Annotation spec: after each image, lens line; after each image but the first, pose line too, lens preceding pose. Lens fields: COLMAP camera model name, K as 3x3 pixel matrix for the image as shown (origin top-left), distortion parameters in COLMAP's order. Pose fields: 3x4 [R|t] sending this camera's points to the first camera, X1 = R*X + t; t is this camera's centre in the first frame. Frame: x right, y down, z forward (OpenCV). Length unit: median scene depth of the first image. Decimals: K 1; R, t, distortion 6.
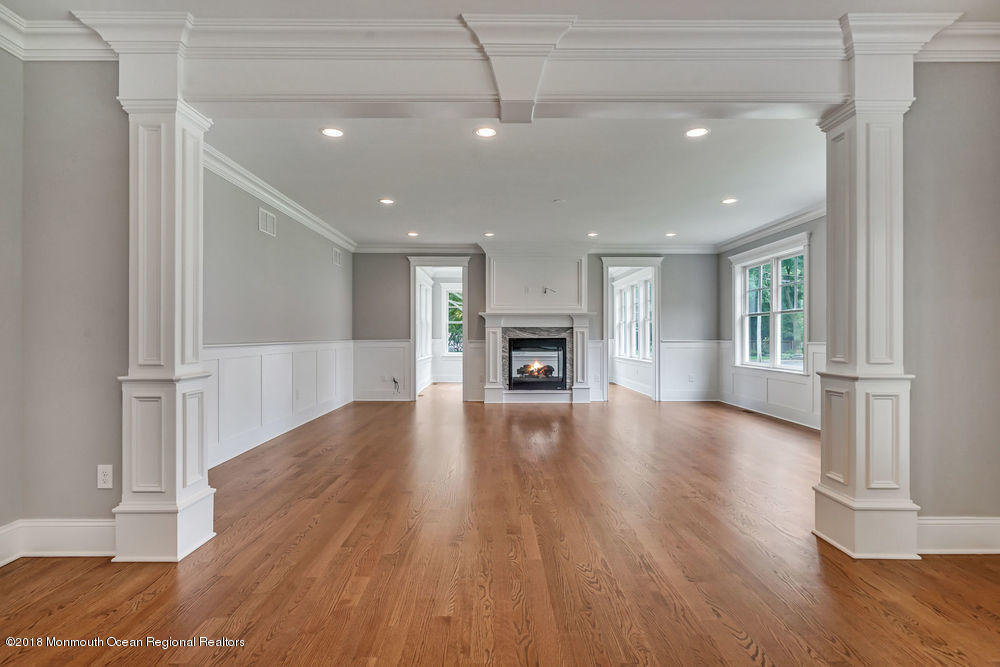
lens RADIAL K [[498.6, 0, 496.7], [0, 498.6, 335.1], [0, 0, 1]] dist [0.000308, 0.000393]
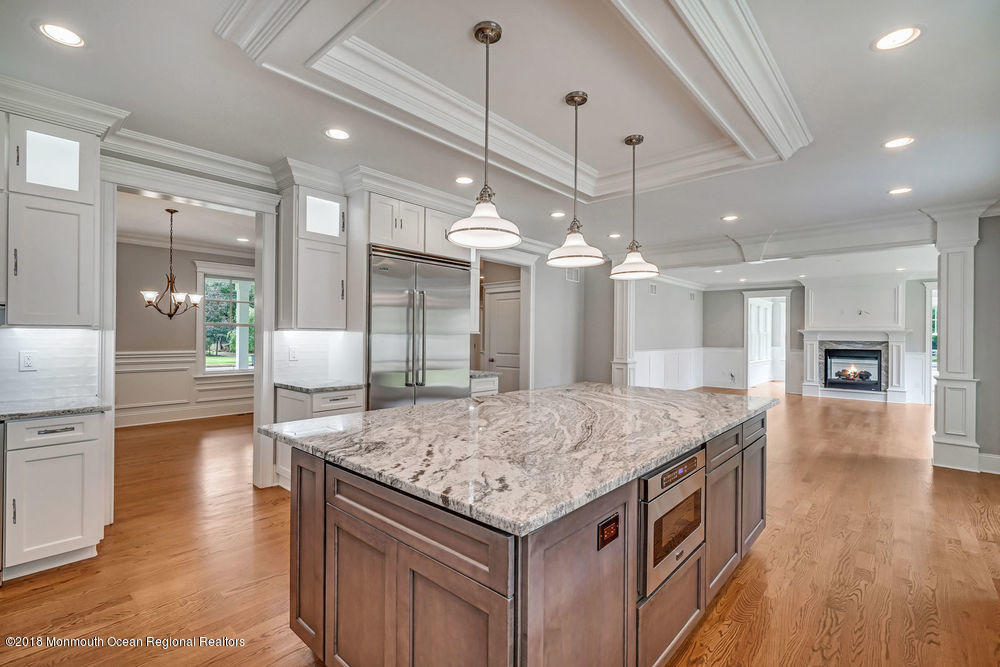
lens RADIAL K [[447.5, 0, 496.0], [0, 447.5, 333.6], [0, 0, 1]] dist [-0.000485, 0.000019]
pose [[0.733152, 0.004042, -0.680053, 0.193601], [-0.008197, 0.999962, -0.002893, -0.023933], [0.680016, 0.007695, 0.733157, -0.479387]]
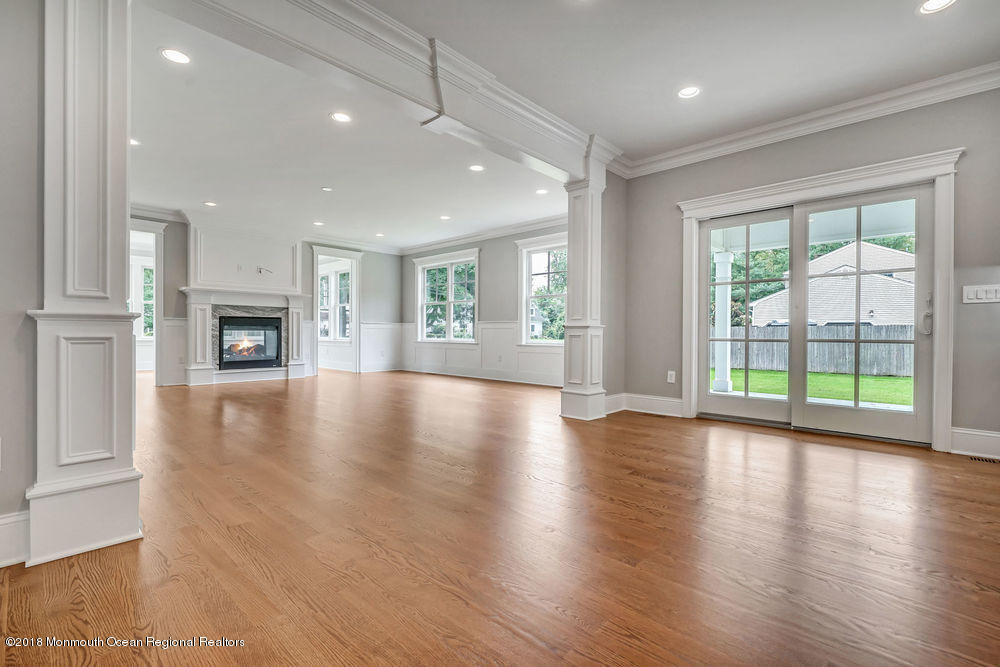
lens RADIAL K [[447.5, 0, 496.0], [0, 447.5, 333.6], [0, 0, 1]] dist [-0.000485, 0.000019]
pose [[0.692805, 0.002545, 0.721120, -0.227113], [-0.007244, 0.999968, 0.003431, 0.033102], [-0.721088, -0.007601, 0.692801, 0.021610]]
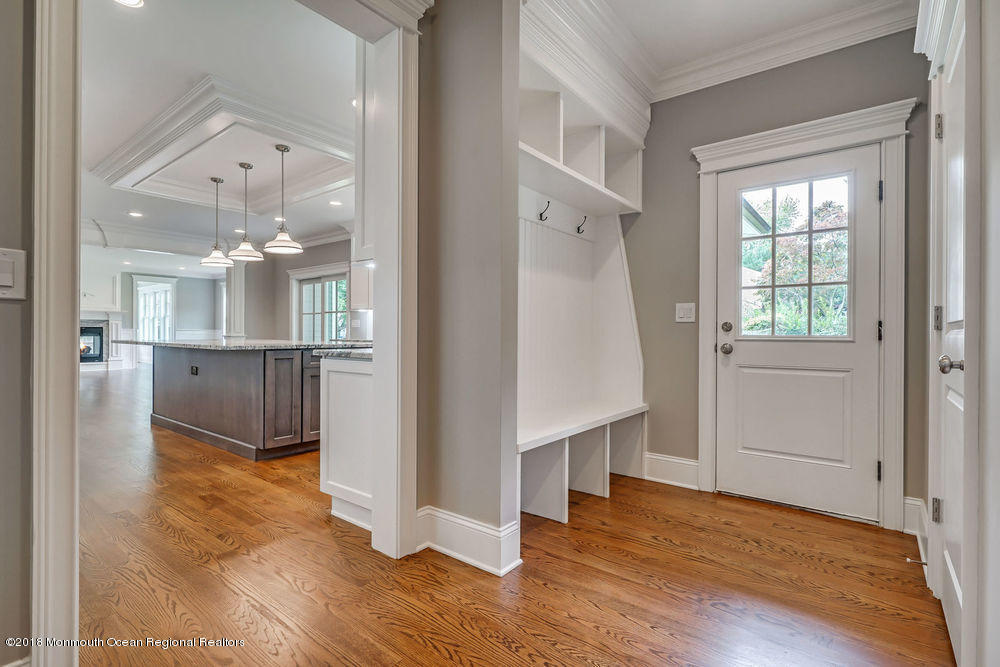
lens RADIAL K [[474.4, 0, 495.8], [0, 474.4, 332.4], [0, 0, 1]] dist [0.000978, 0.000168]
pose [[0.626129, 0.003160, 0.779713, -0.233545], [-0.005381, 0.999985, 0.000269, 0.014592], [-0.779701, -0.004364, 0.626137, -0.812380]]
